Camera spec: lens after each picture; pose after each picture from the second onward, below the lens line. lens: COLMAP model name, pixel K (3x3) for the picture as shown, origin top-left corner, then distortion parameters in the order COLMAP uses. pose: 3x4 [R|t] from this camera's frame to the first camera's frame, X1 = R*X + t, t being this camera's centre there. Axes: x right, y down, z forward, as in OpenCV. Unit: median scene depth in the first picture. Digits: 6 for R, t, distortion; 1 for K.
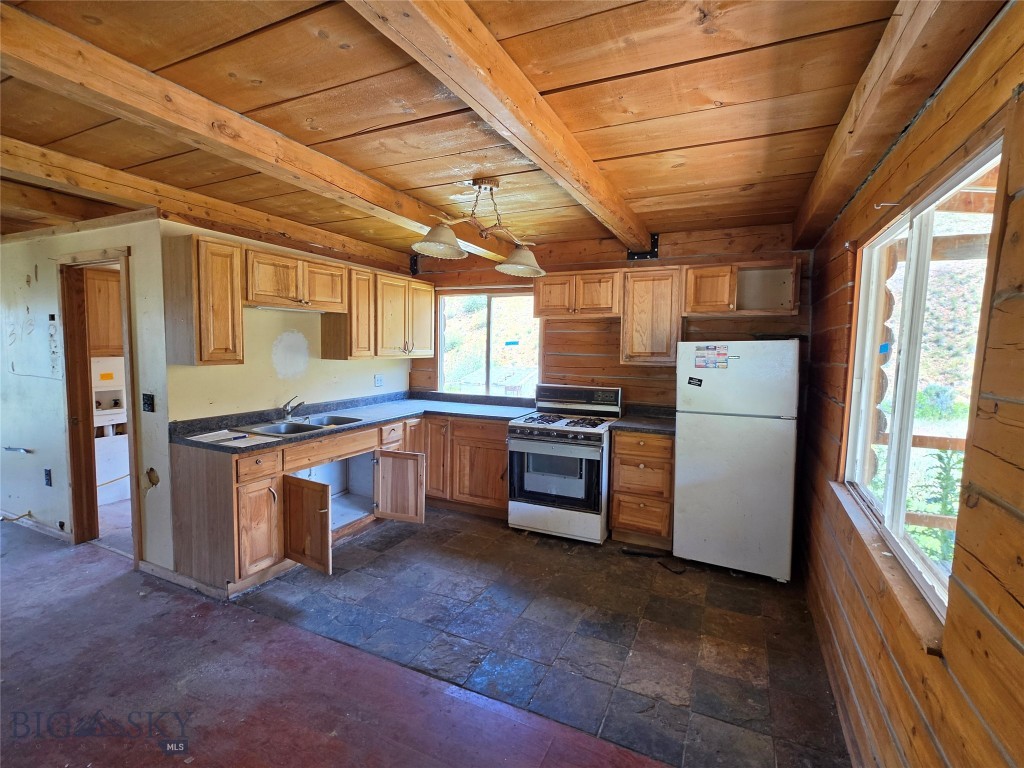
lens RADIAL K [[478.7, 0, 507.8], [0, 478.7, 377.9], [0, 0, 1]] dist [-0.009195, 0.002804]
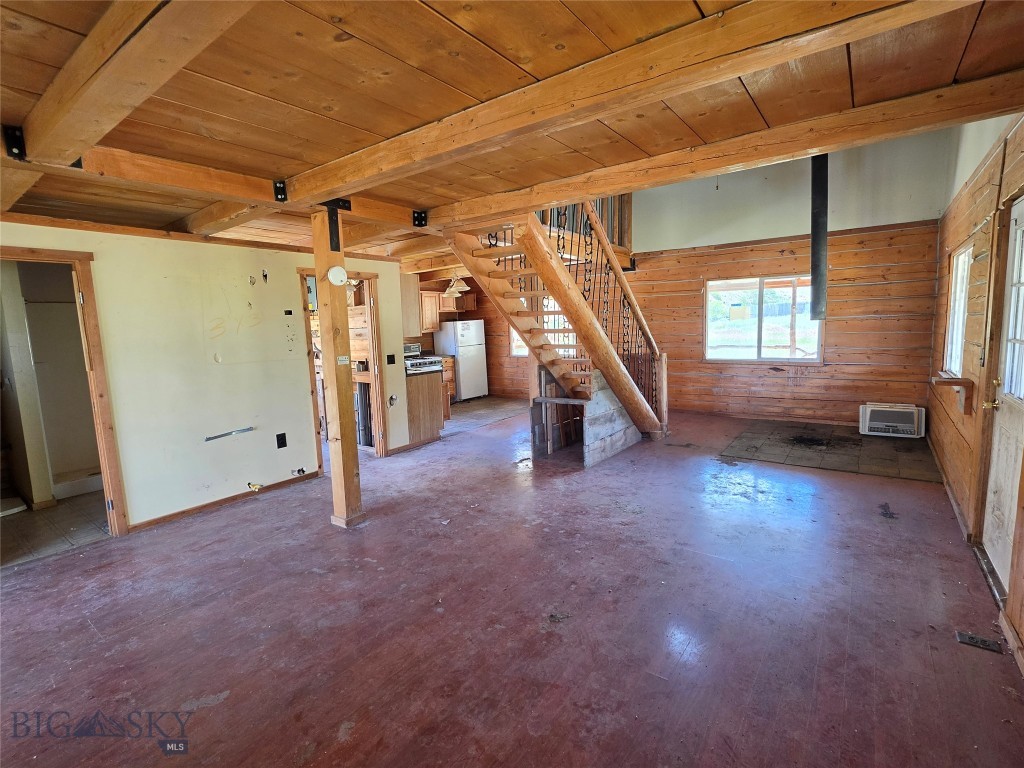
lens RADIAL K [[478.7, 0, 510.1], [0, 478.7, 380.4], [0, 0, 1]] dist [-0.009195, 0.002804]
pose [[0.196217, -0.139918, 0.970527, -1.982191], [0.110471, 0.986620, 0.119903, -0.031187], [-0.974318, 0.083688, 0.209049, 0.134117]]
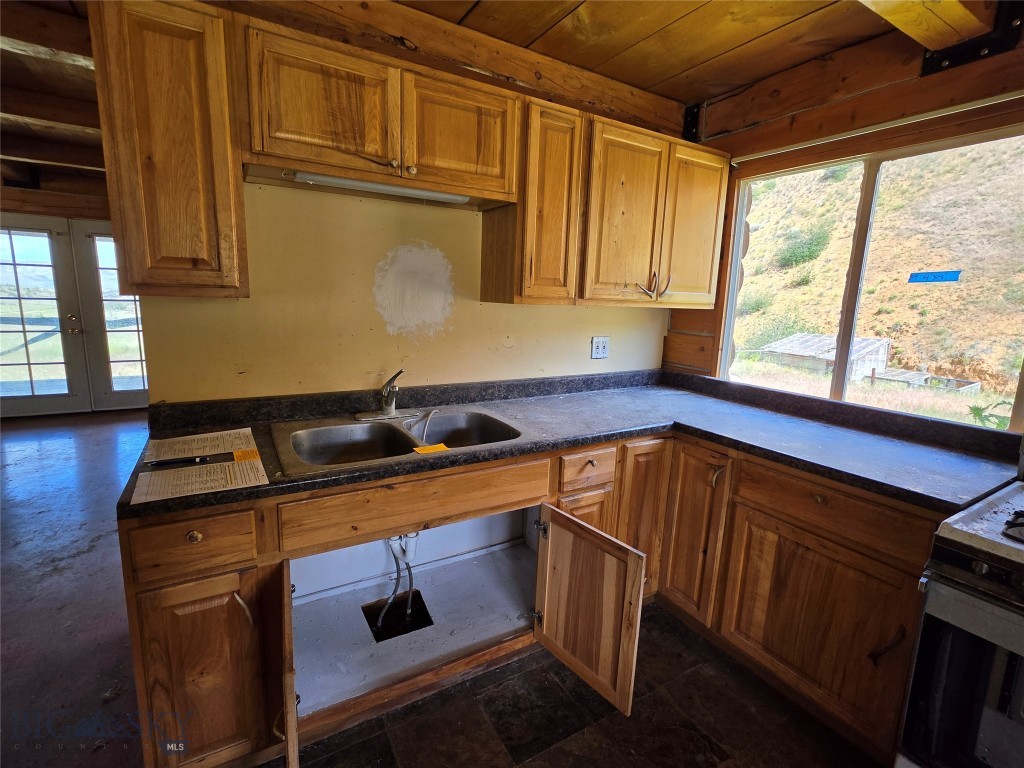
lens RADIAL K [[478.7, 0, 510.2], [0, 478.7, 376.7], [0, 0, 1]] dist [-0.009195, 0.002804]
pose [[0.830746, 0.106542, -0.546361, -0.068016], [-0.062191, 0.993132, 0.099103, -0.012009], [0.553167, -0.048351, 0.831666, 0.608102]]
